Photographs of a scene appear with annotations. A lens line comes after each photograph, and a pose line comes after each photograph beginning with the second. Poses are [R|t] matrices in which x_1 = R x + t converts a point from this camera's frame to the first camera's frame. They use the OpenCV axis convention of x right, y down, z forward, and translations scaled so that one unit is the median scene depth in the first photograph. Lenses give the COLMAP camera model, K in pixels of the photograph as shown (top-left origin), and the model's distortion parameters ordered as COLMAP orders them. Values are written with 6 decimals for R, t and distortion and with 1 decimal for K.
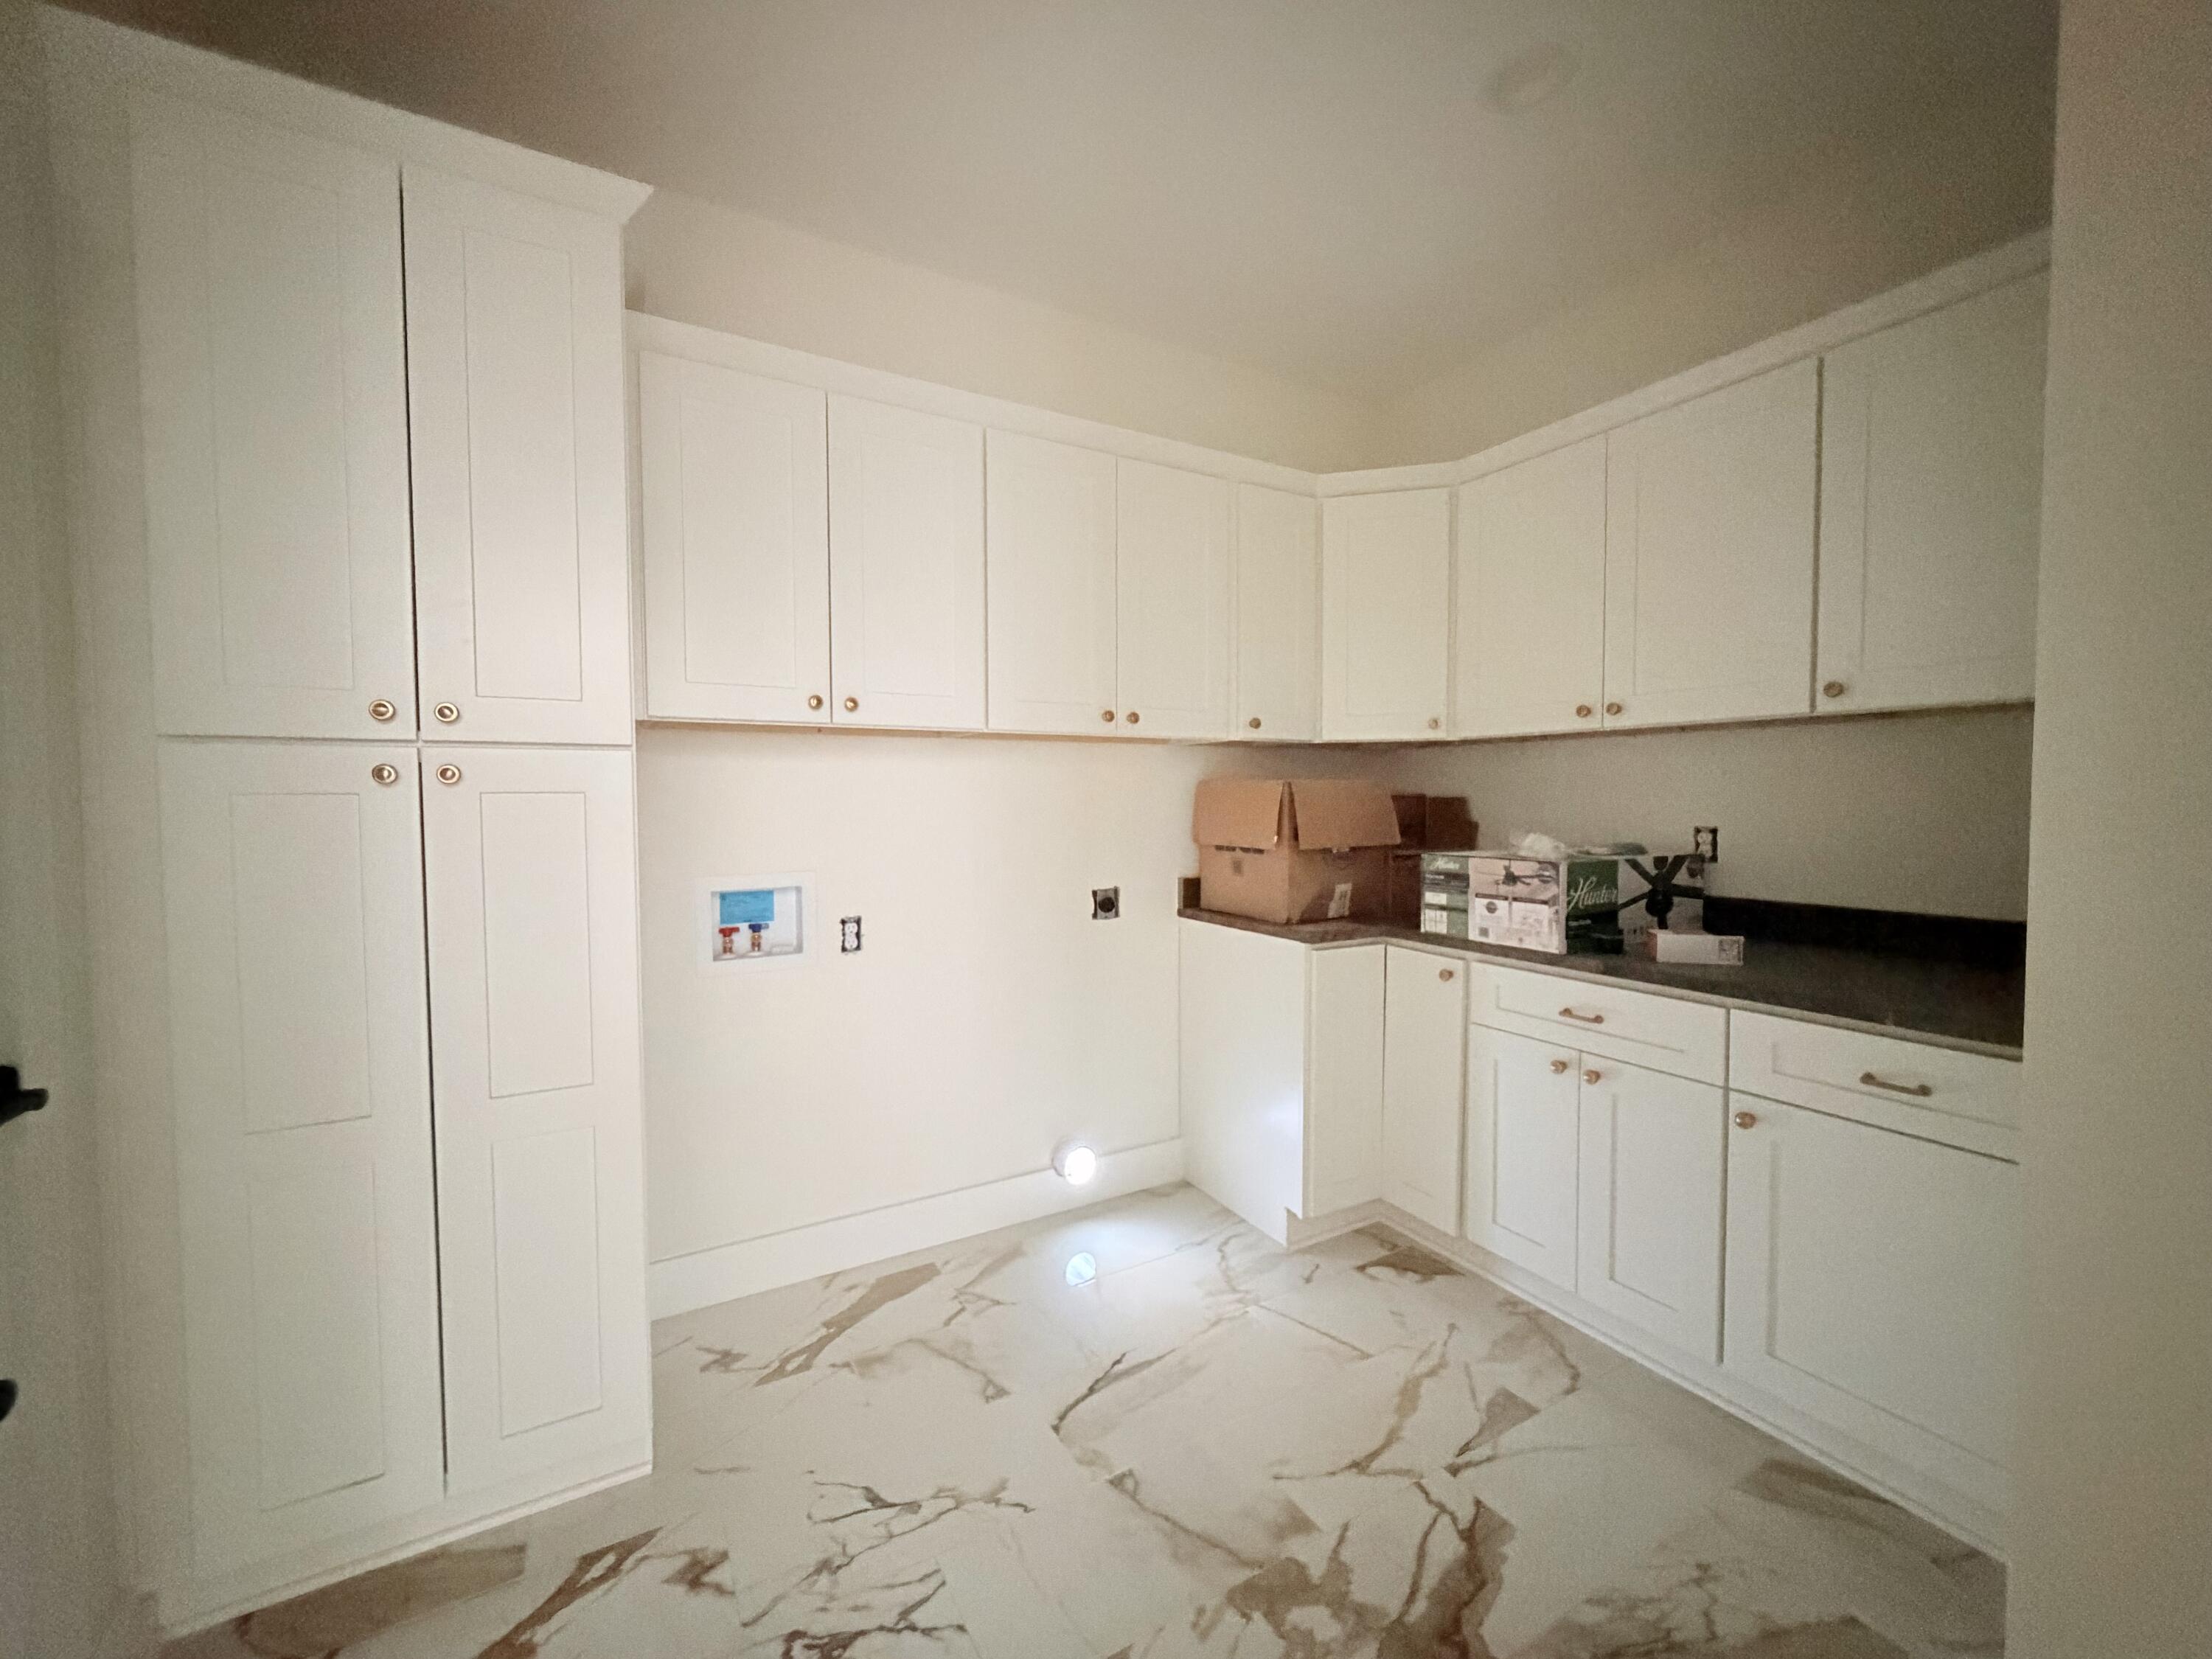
lens RADIAL K [[879.7, 0, 1103.3], [0, 879.7, 823.8], [0, 0, 1]] dist [-0.002998, 0.000285]
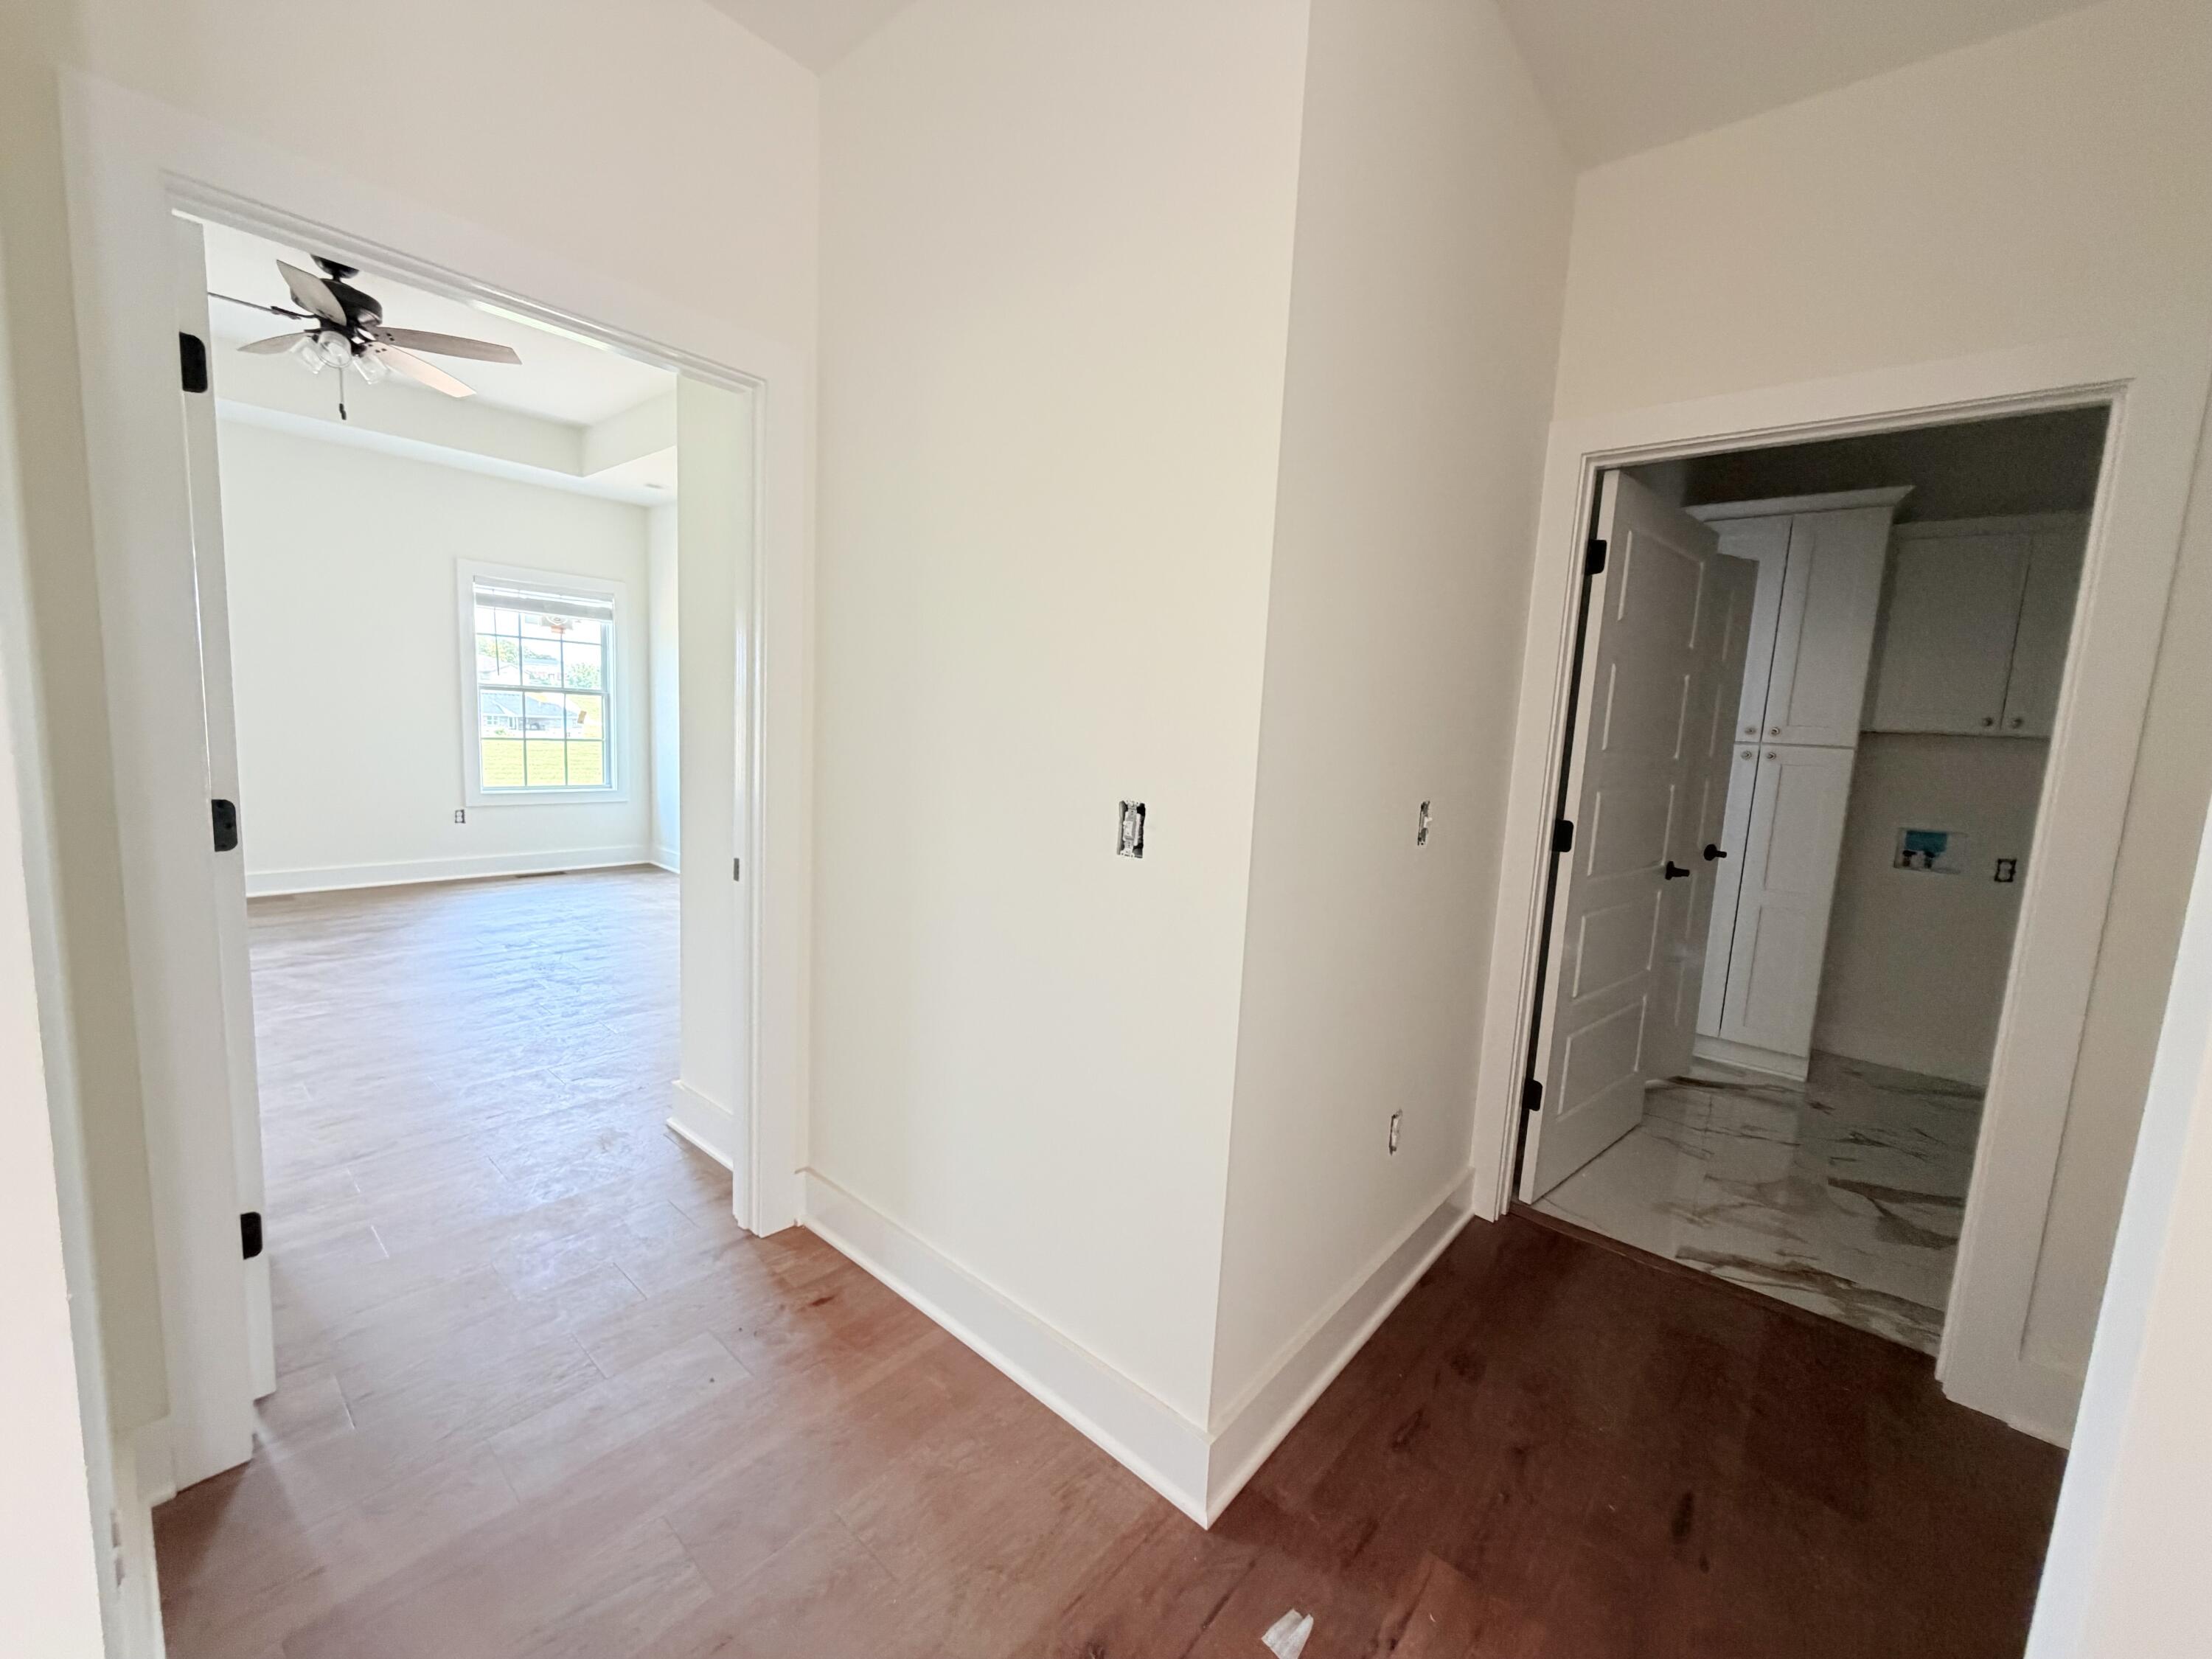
lens RADIAL K [[879.7, 0, 1130.5], [0, 879.7, 833.3], [0, 0, 1]] dist [-0.002998, 0.000285]
pose [[0.339791, 0.137992, -0.930323, 0.677674], [-0.088755, 0.989468, 0.114349, 0.025770], [0.936304, 0.043716, 0.348460, -1.069730]]
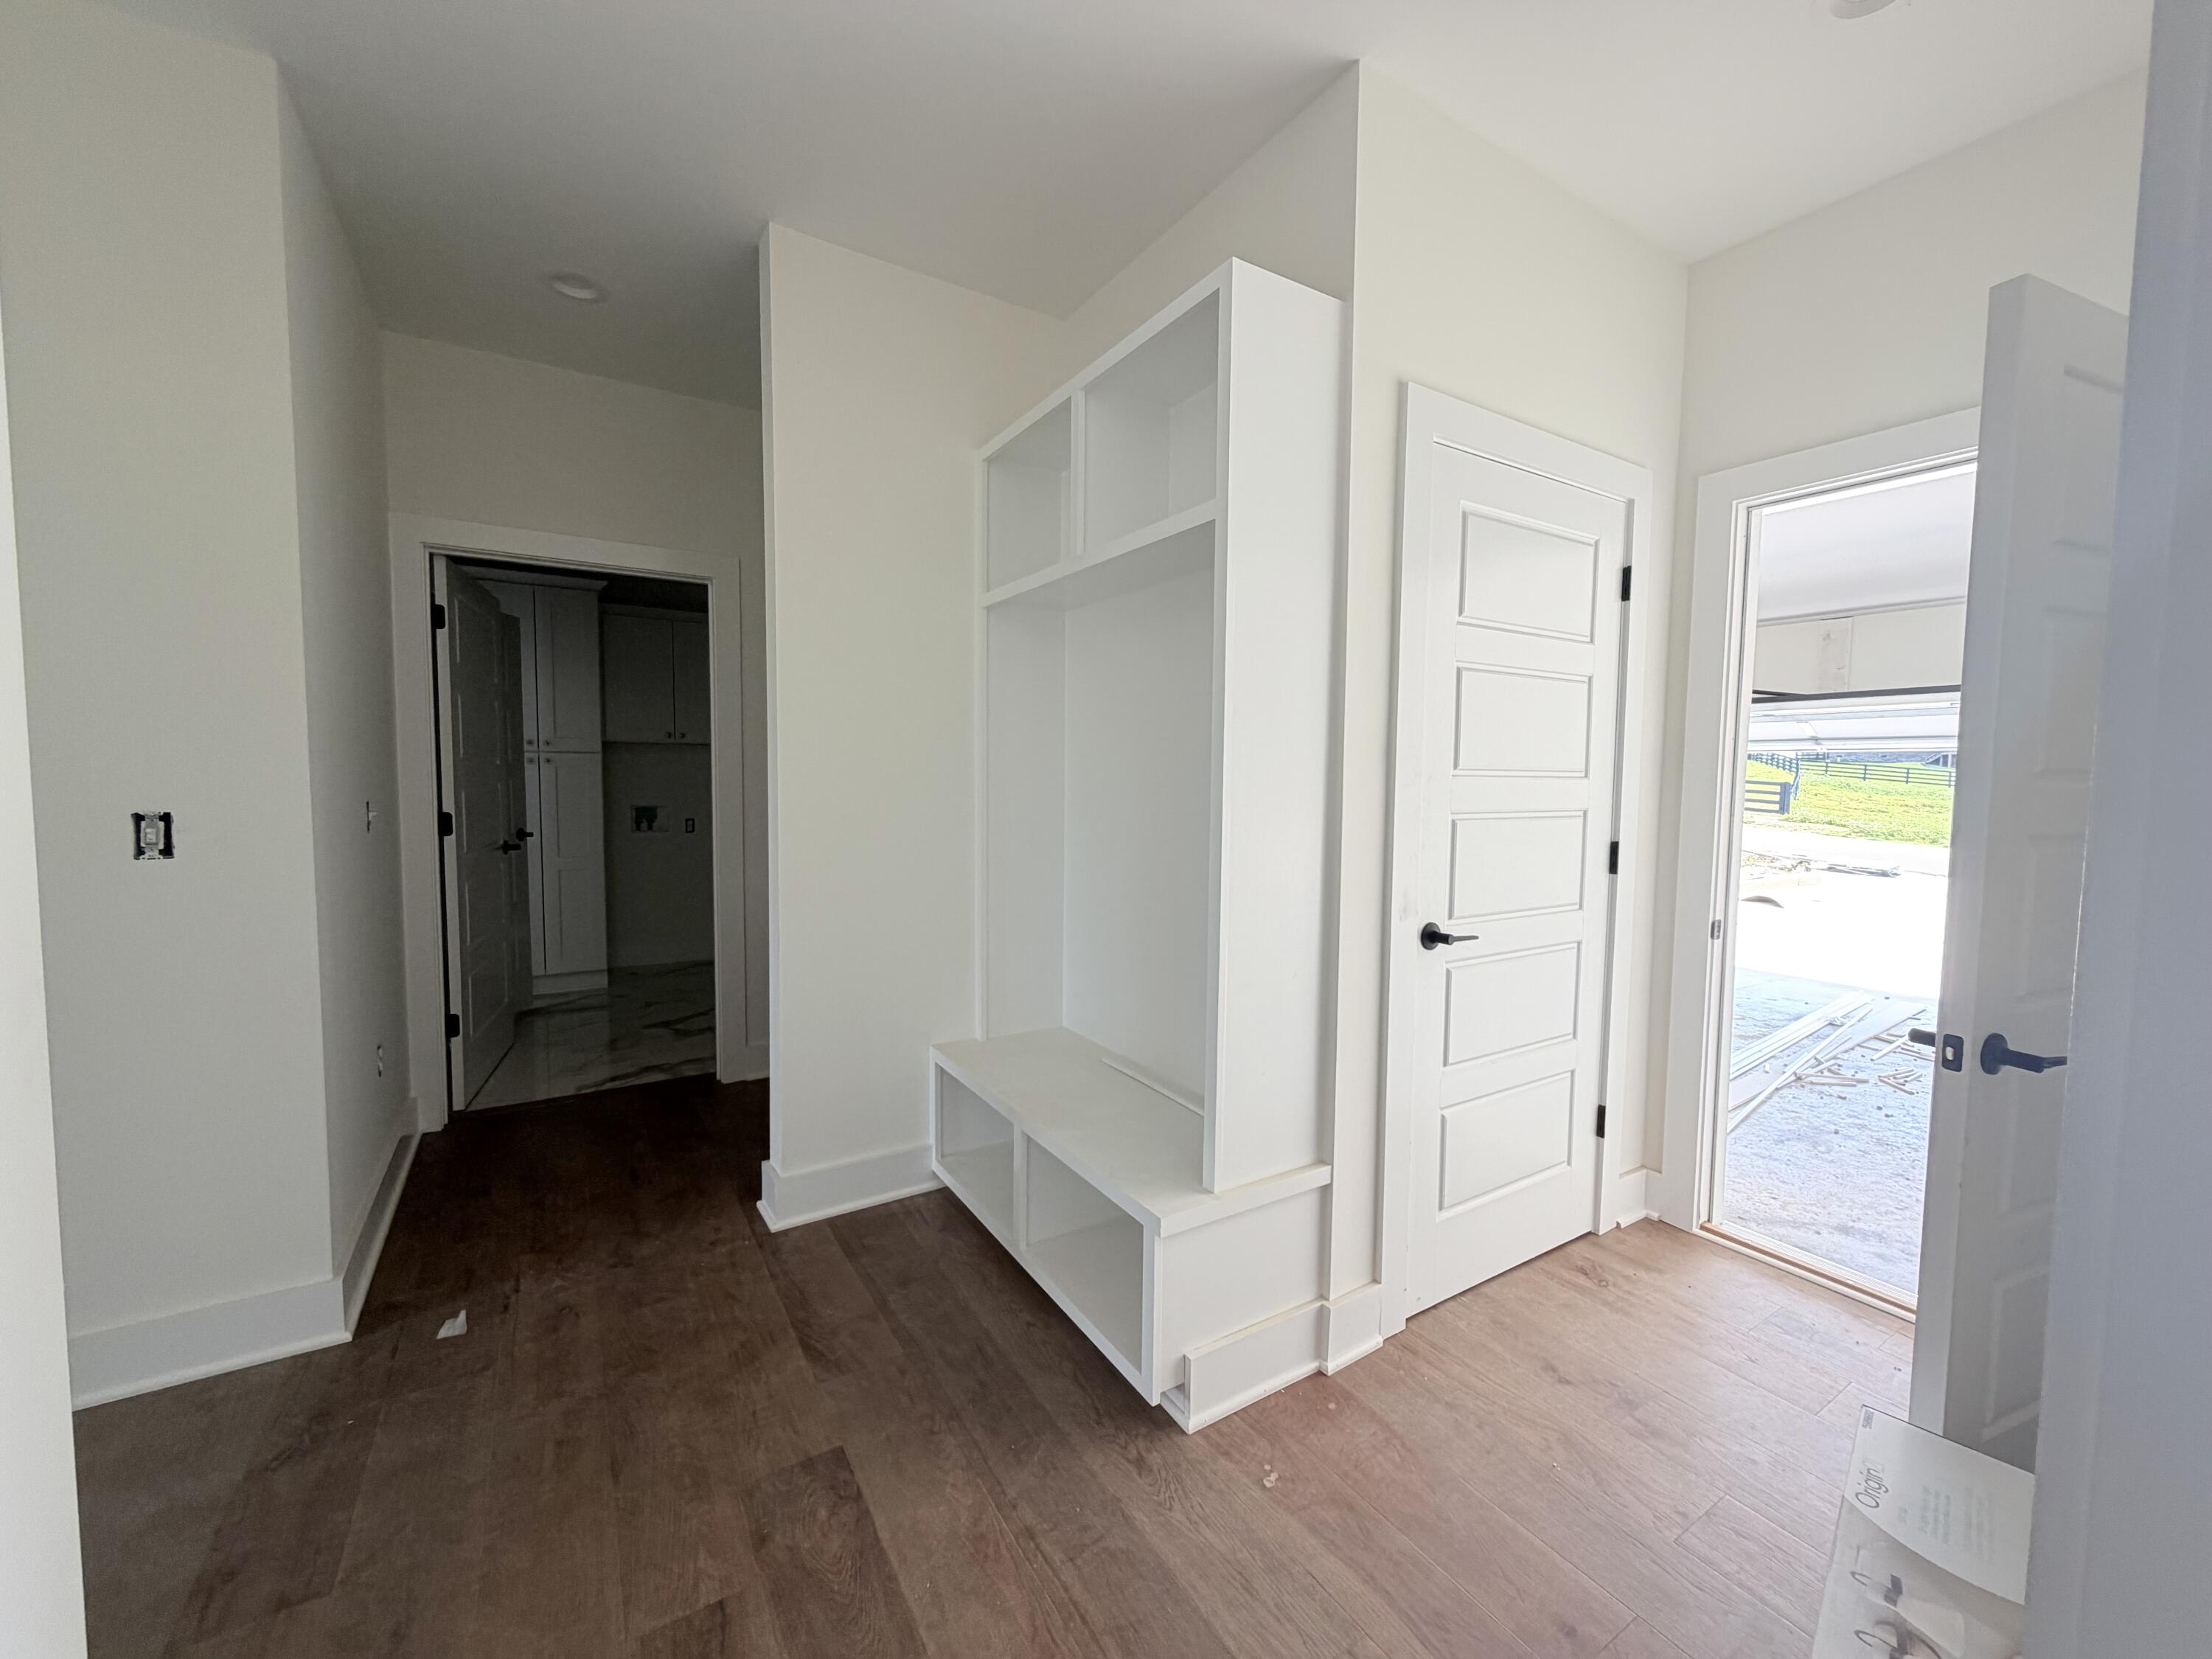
lens RADIAL K [[879.7, 0, 1090.7], [0, 879.7, 837.5], [0, 0, 1]] dist [-0.002998, 0.000285]
pose [[0.999716, 0.014551, 0.018846, 0.890574], [-0.015193, 0.999293, 0.034399, 0.063574], [-0.018333, -0.034675, 0.999230, -1.674847]]
